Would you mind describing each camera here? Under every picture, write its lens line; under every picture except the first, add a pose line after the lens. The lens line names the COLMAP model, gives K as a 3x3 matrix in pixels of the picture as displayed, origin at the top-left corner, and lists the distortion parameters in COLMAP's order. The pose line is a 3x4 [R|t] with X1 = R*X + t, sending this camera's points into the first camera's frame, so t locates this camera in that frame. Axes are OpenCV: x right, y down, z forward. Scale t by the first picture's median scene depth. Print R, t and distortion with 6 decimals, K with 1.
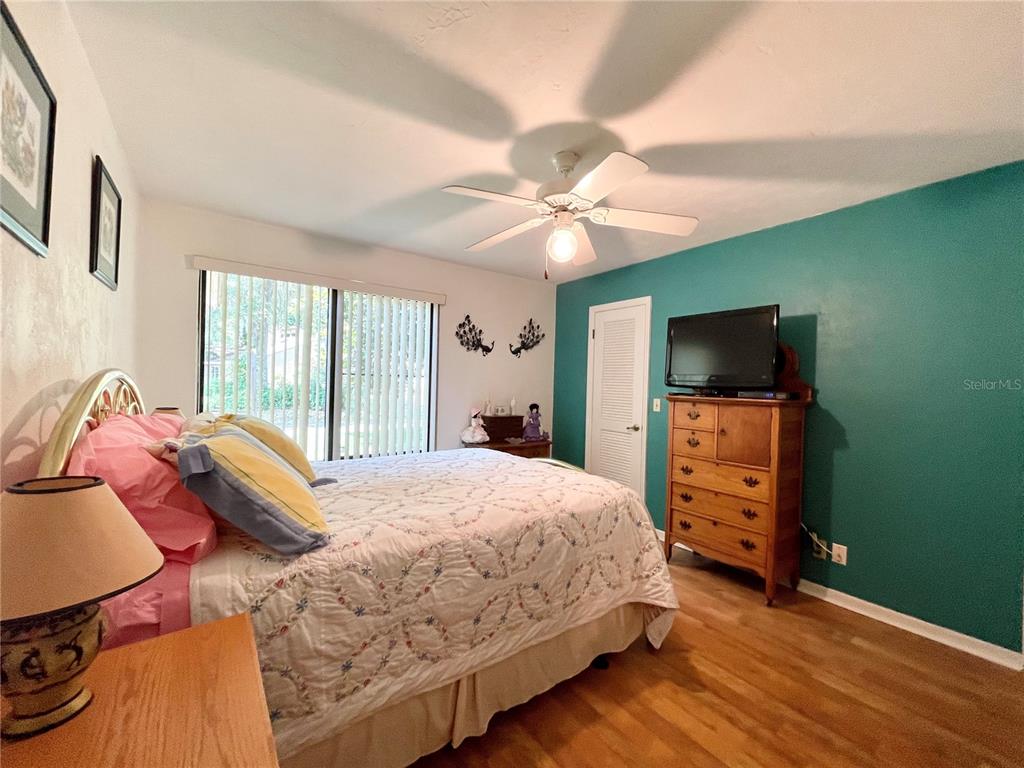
lens RADIAL K [[412.5, 0, 509.4], [0, 412.5, 387.1], [0, 0, 1]] dist [0.000989, 0.000562]
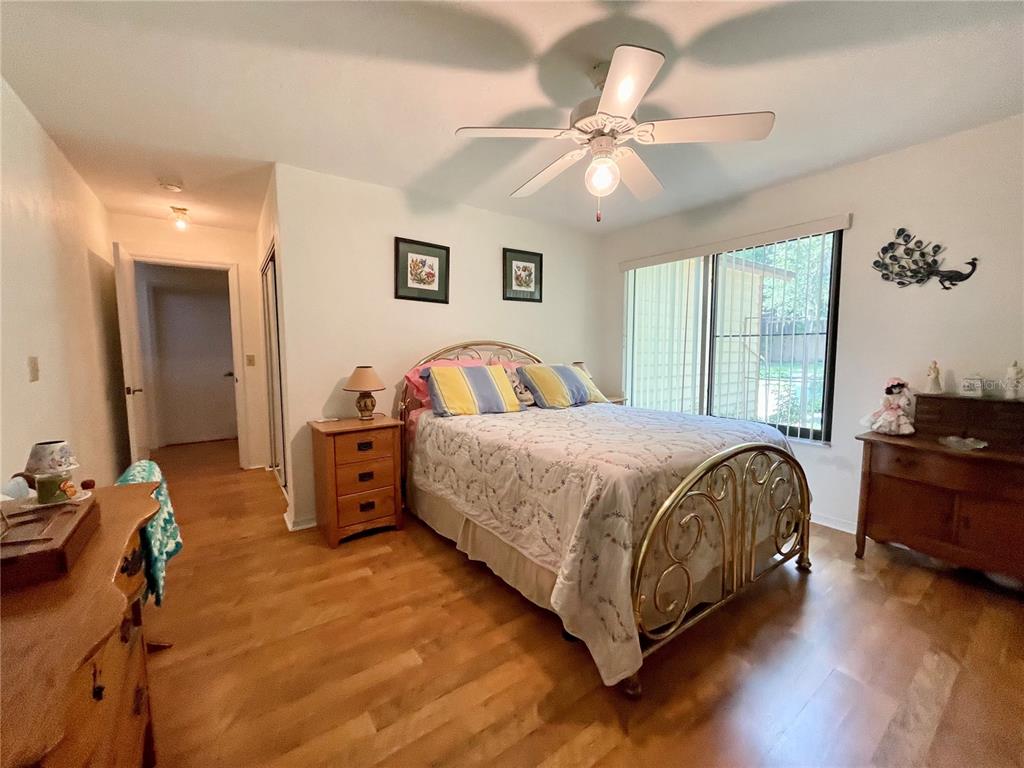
lens RADIAL K [[413.1, 0, 509.9], [0, 413.1, 385.8], [0, 0, 1]] dist [-0.001881, 0.001097]
pose [[0.001510, 0.059313, -0.998238, 0.814472], [-0.004545, 0.998230, 0.059306, 0.041791], [0.999989, 0.004448, 0.001777, 0.627688]]
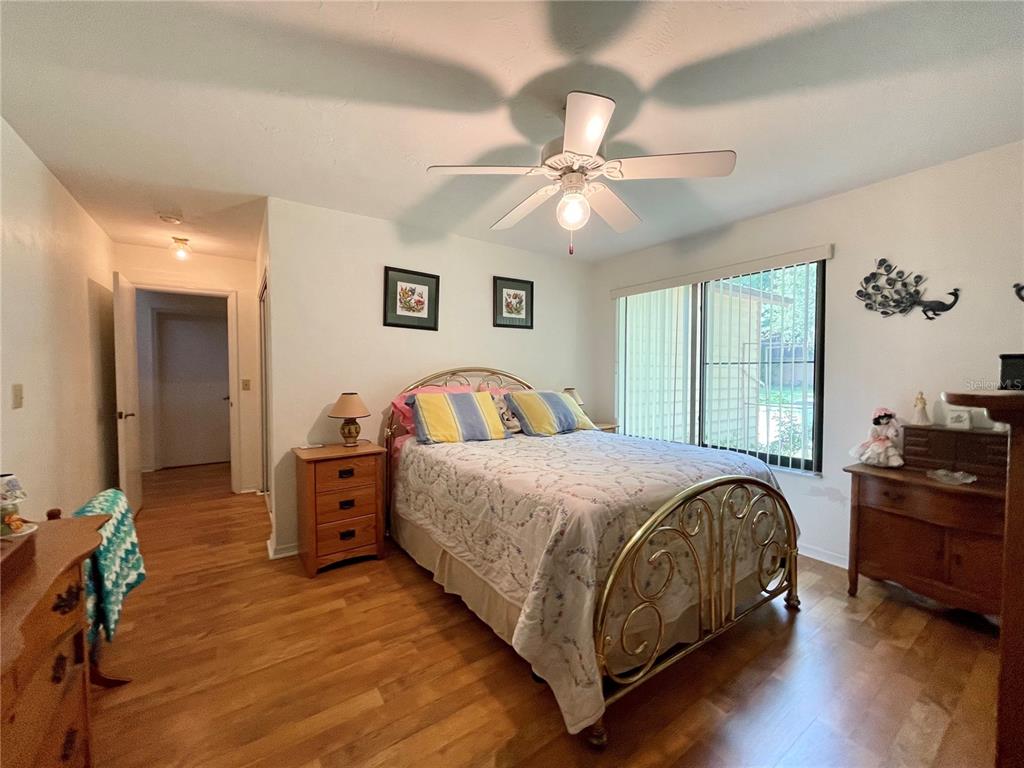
lens RADIAL K [[413.1, 0, 509.9], [0, 413.1, 385.8], [0, 0, 1]] dist [-0.001881, 0.001097]
pose [[-0.016220, 0.005492, -0.999853, 0.812737], [-0.009135, 0.999942, 0.005641, 0.027782], [0.999827, 0.009226, -0.016169, 0.688281]]
